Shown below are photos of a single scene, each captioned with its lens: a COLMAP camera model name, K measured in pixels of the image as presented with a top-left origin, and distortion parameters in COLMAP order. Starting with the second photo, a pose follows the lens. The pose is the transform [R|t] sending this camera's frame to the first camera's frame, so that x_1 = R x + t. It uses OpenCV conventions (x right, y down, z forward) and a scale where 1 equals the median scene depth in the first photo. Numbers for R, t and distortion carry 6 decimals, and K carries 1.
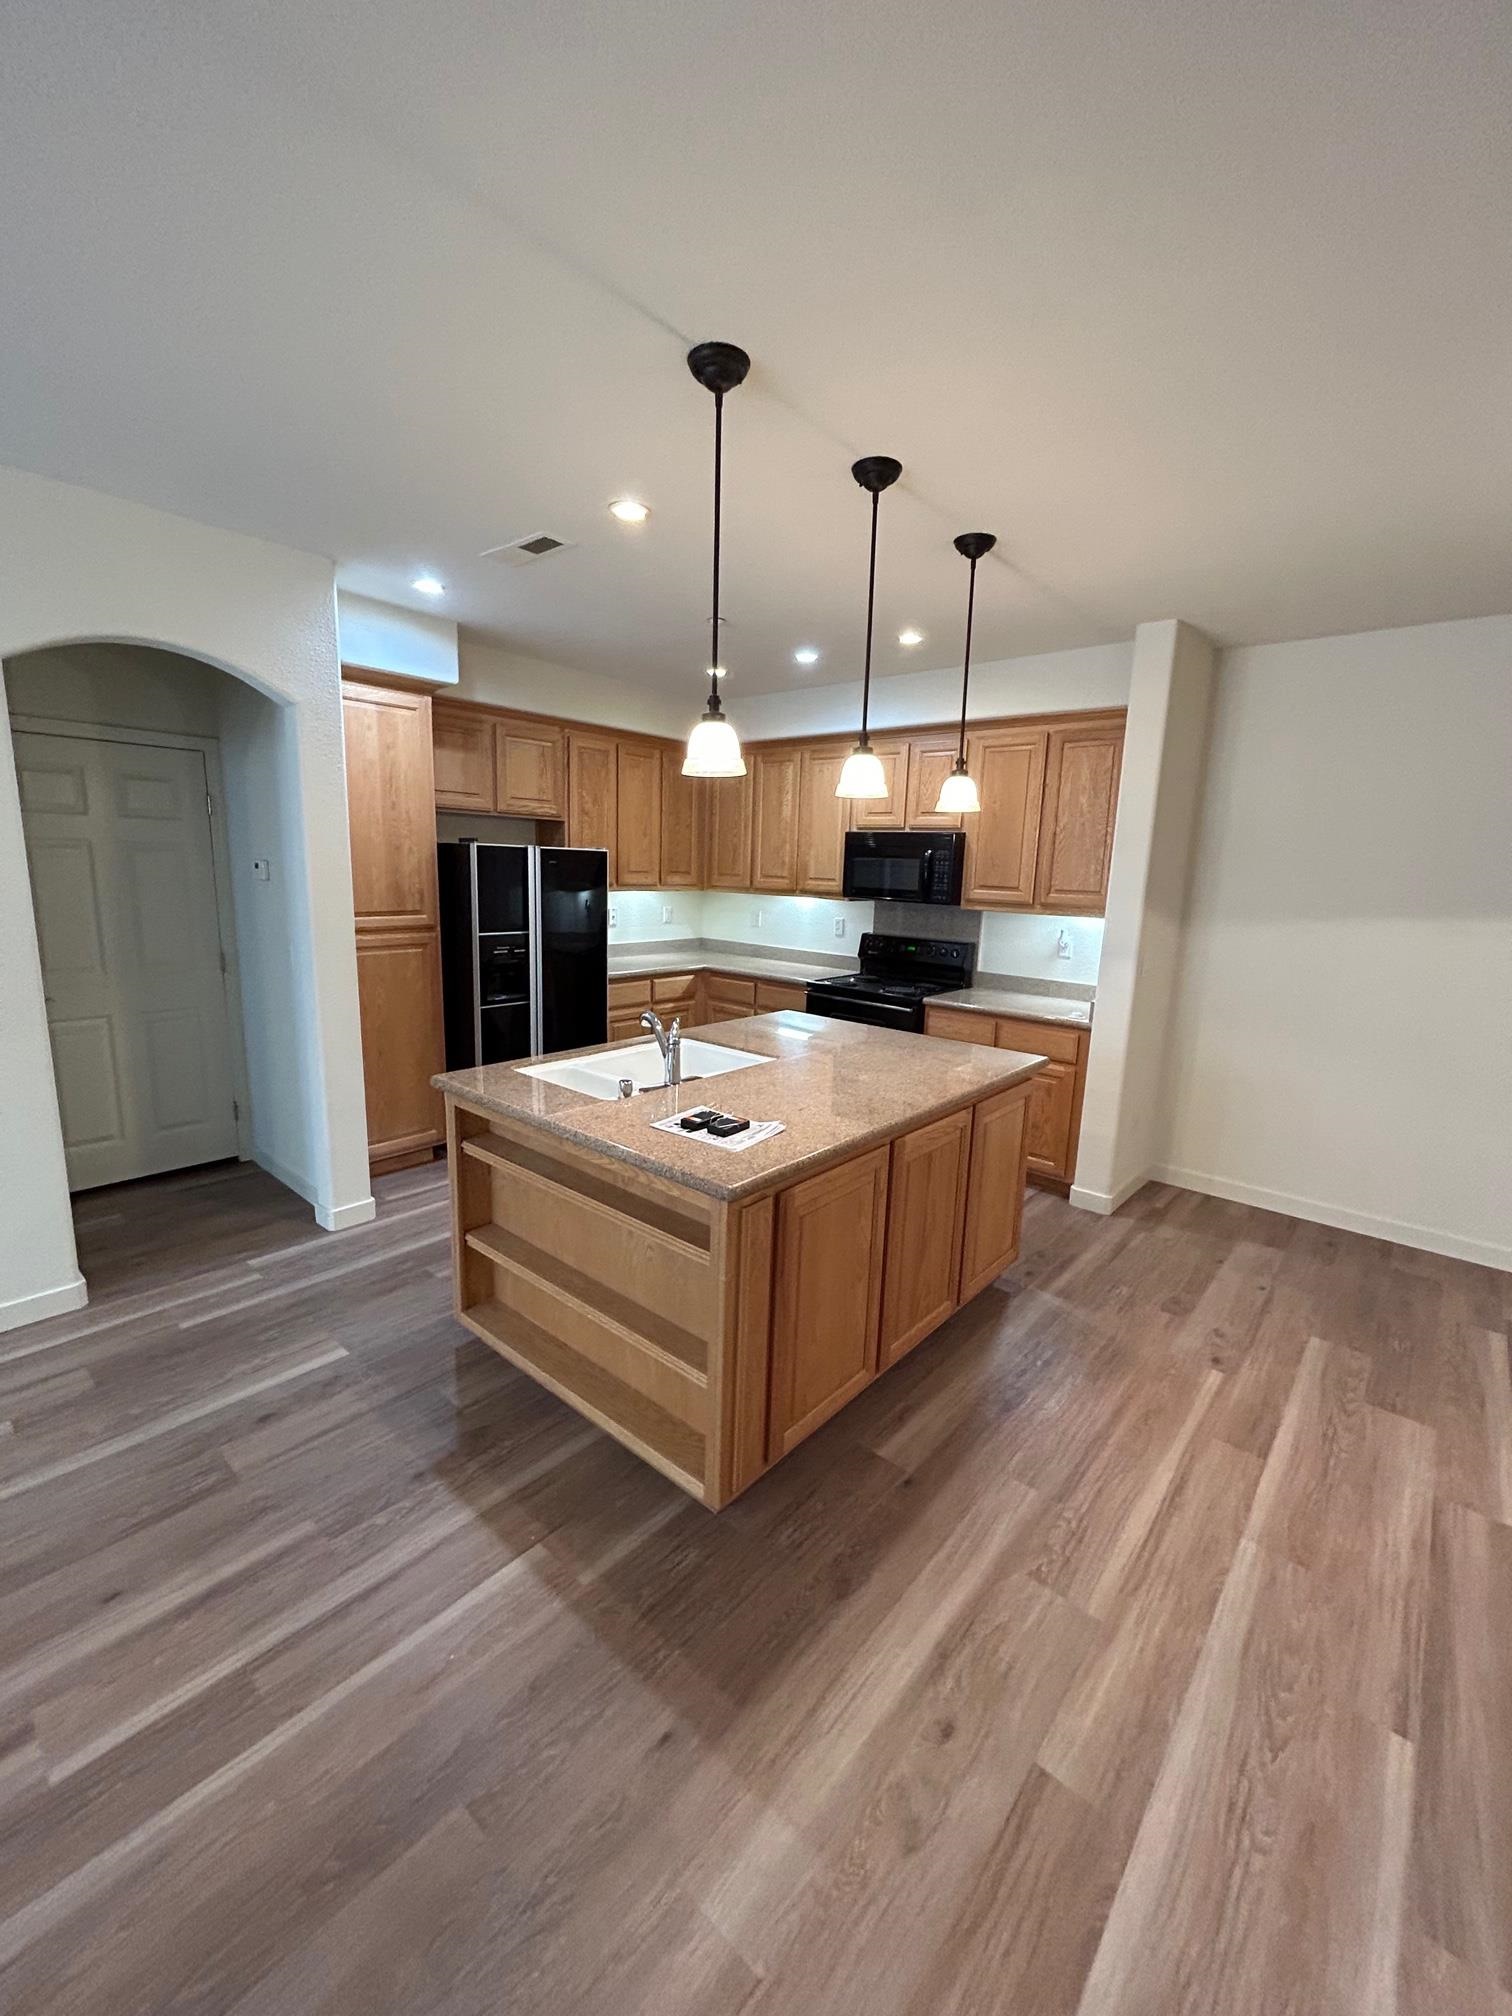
lens RADIAL K [[806.6, 0, 756.1], [0, 806.6, 1010.9], [0, 0, 1]] dist [0.001723, -0.000802]
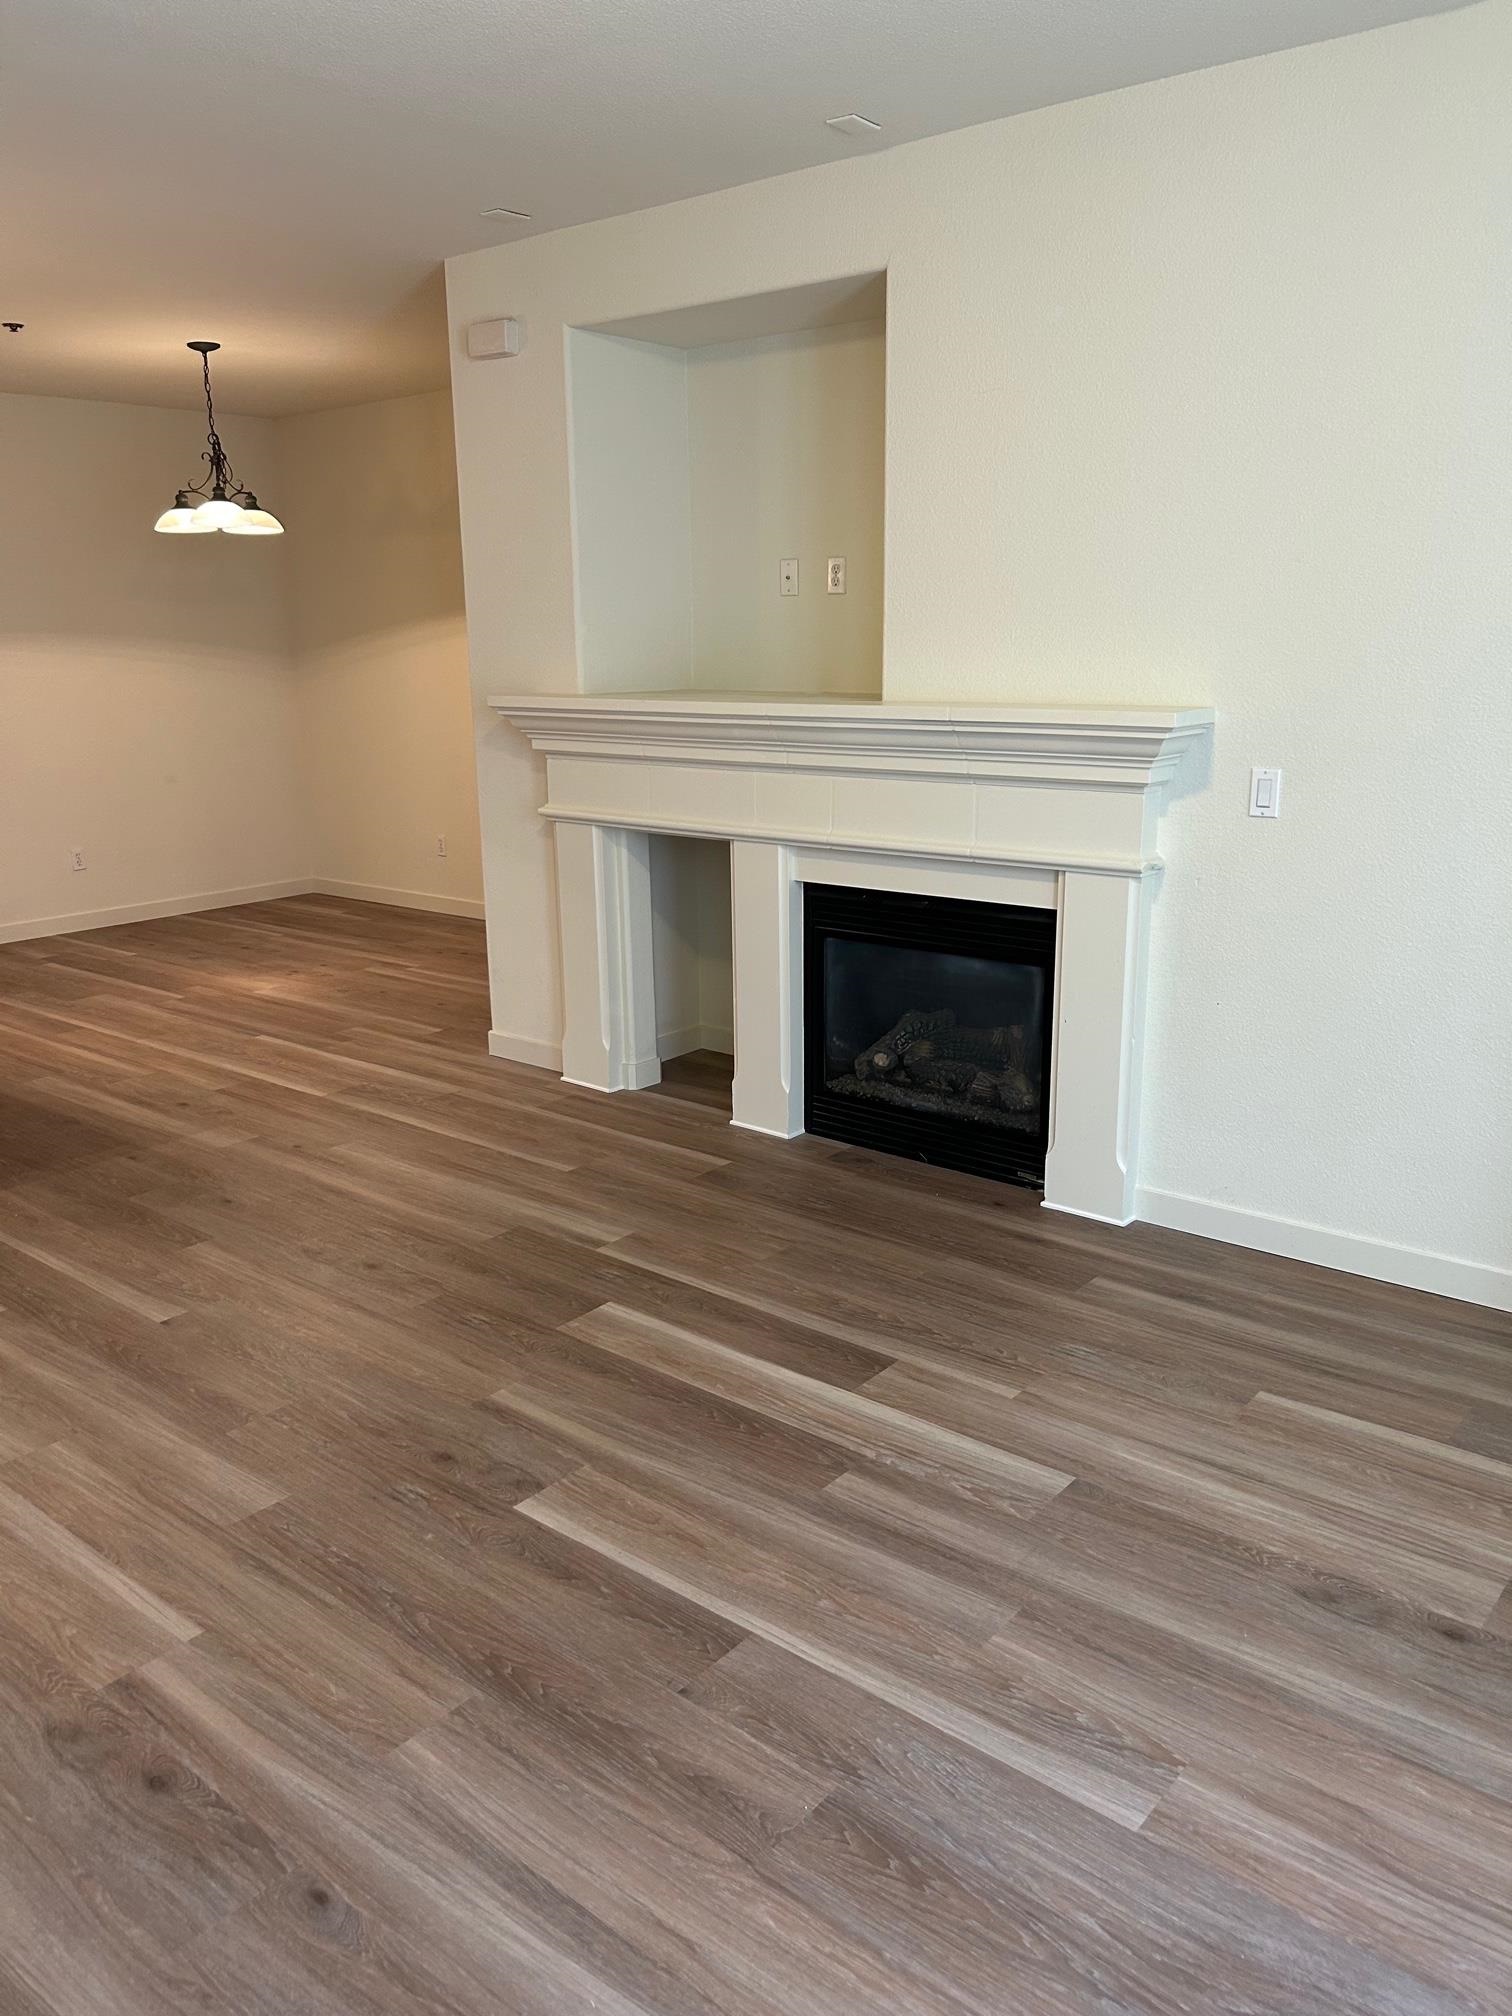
lens RADIAL K [[1523.1, 0, 760.4], [0, 1523.1, 1021.1], [0, 0, 1]] dist [0.032801, -0.036301]
pose [[-0.024727, -0.283150, 0.958757, -2.428244], [0.198987, 0.938465, 0.282290, 0.024467], [-0.979690, 0.197760, 0.033138, -0.314638]]
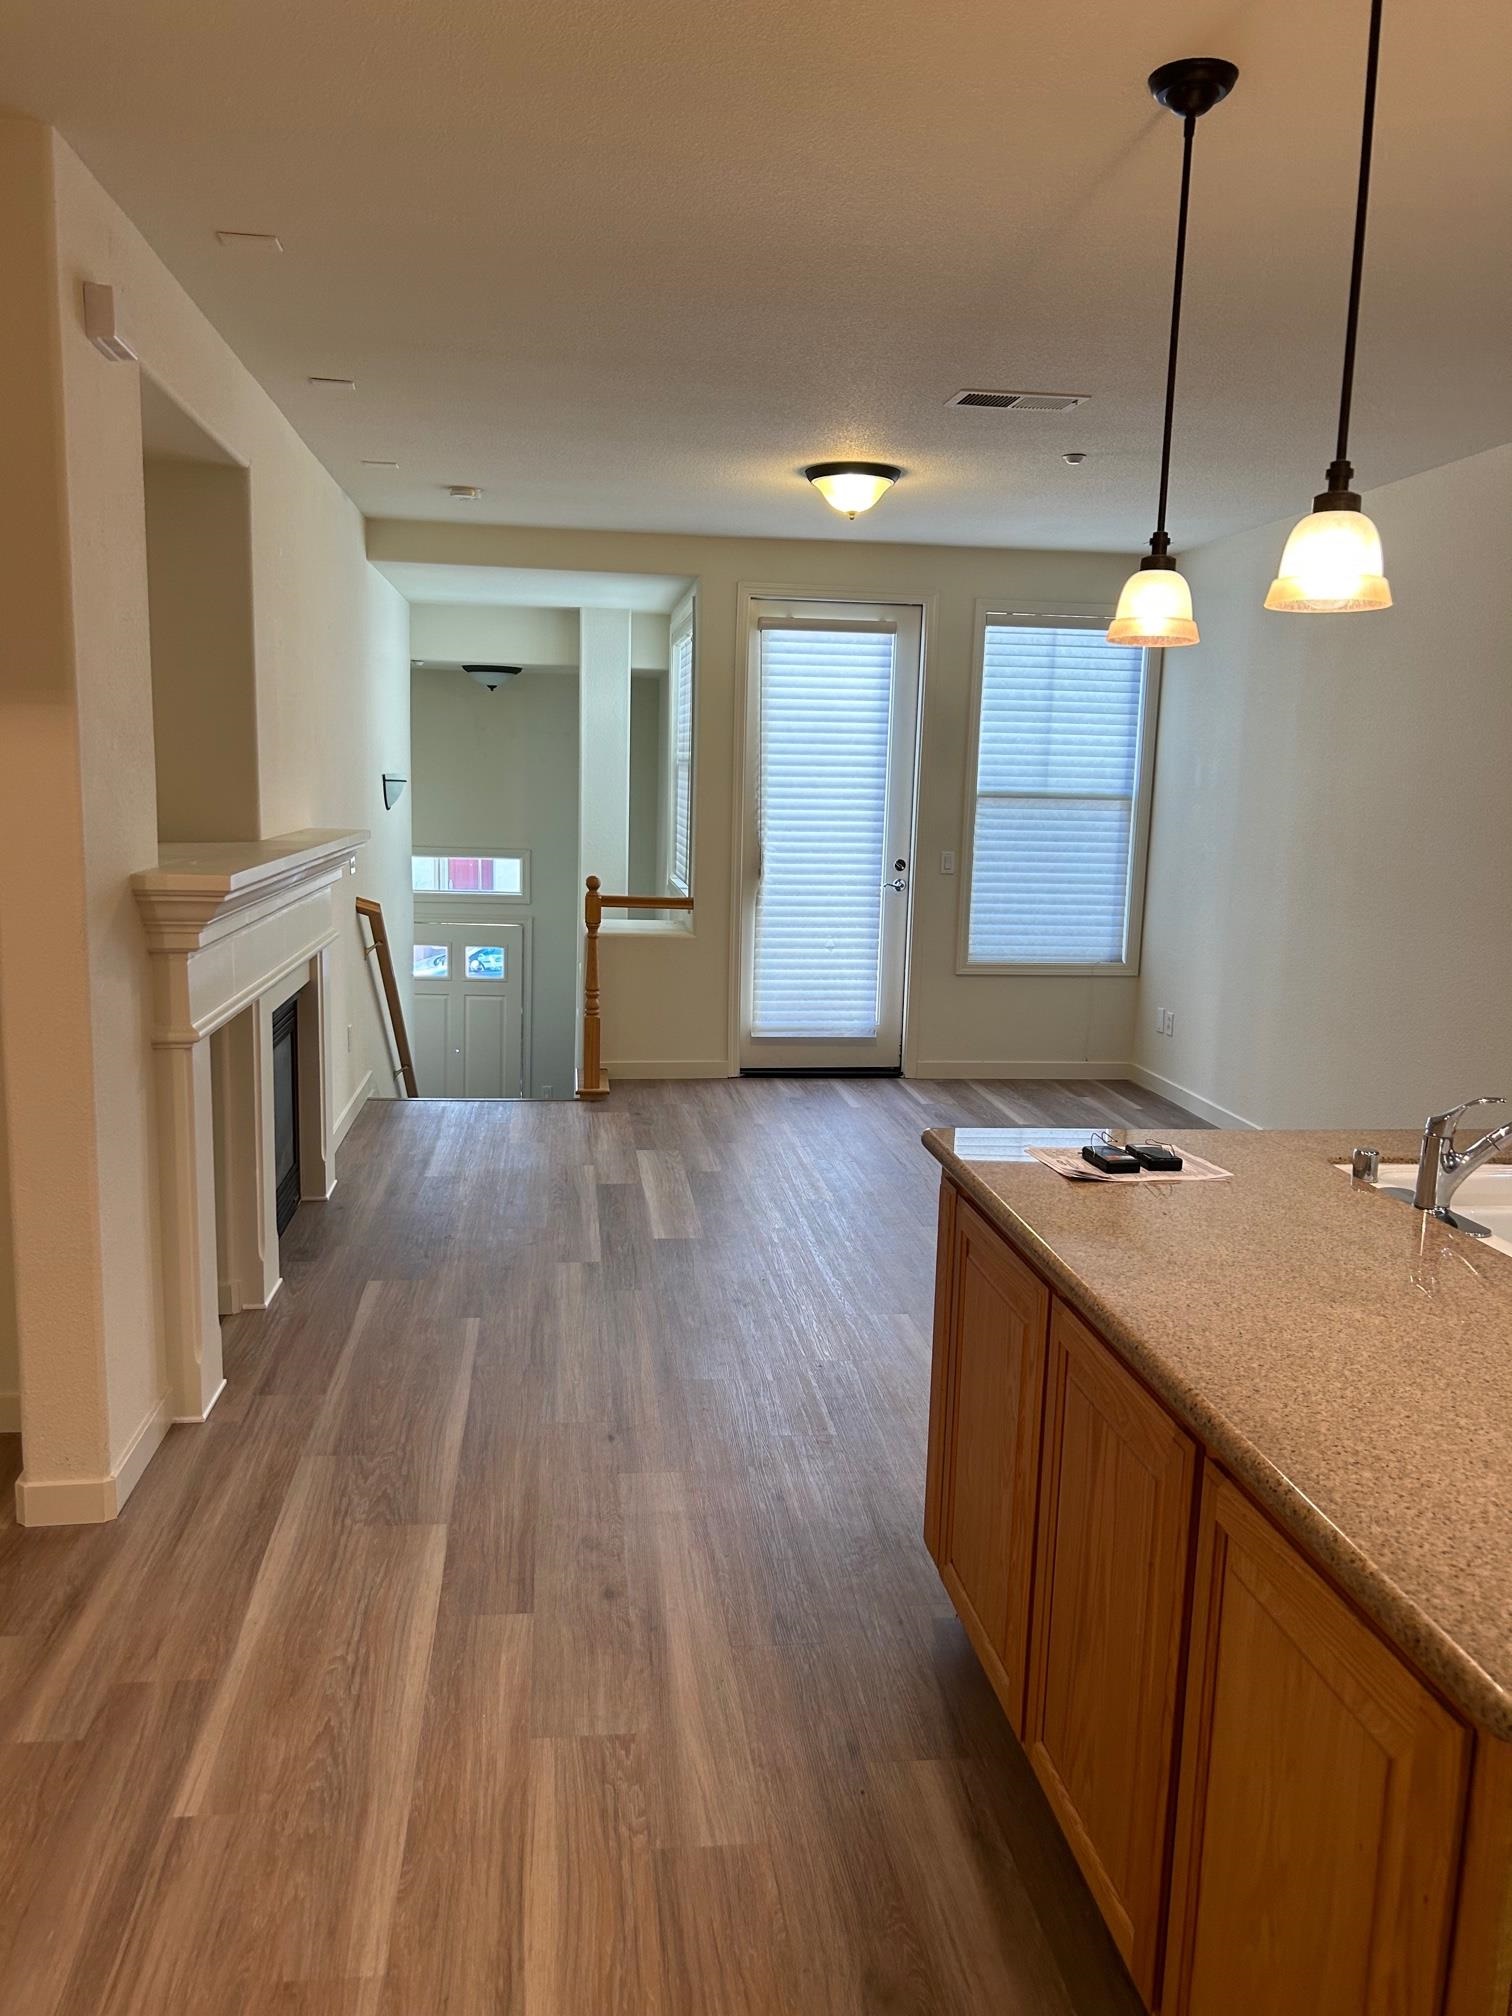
lens RADIAL K [[1523.1, 0, 750.2], [0, 1523.1, 997.3], [0, 0, 1]] dist [0.032801, -0.036301]
pose [[-0.665963, 0.058473, -0.743689, 1.243562], [-0.186425, 0.952246, 0.241812, -0.266143], [0.722315, 0.299680, -0.623260, 1.734927]]
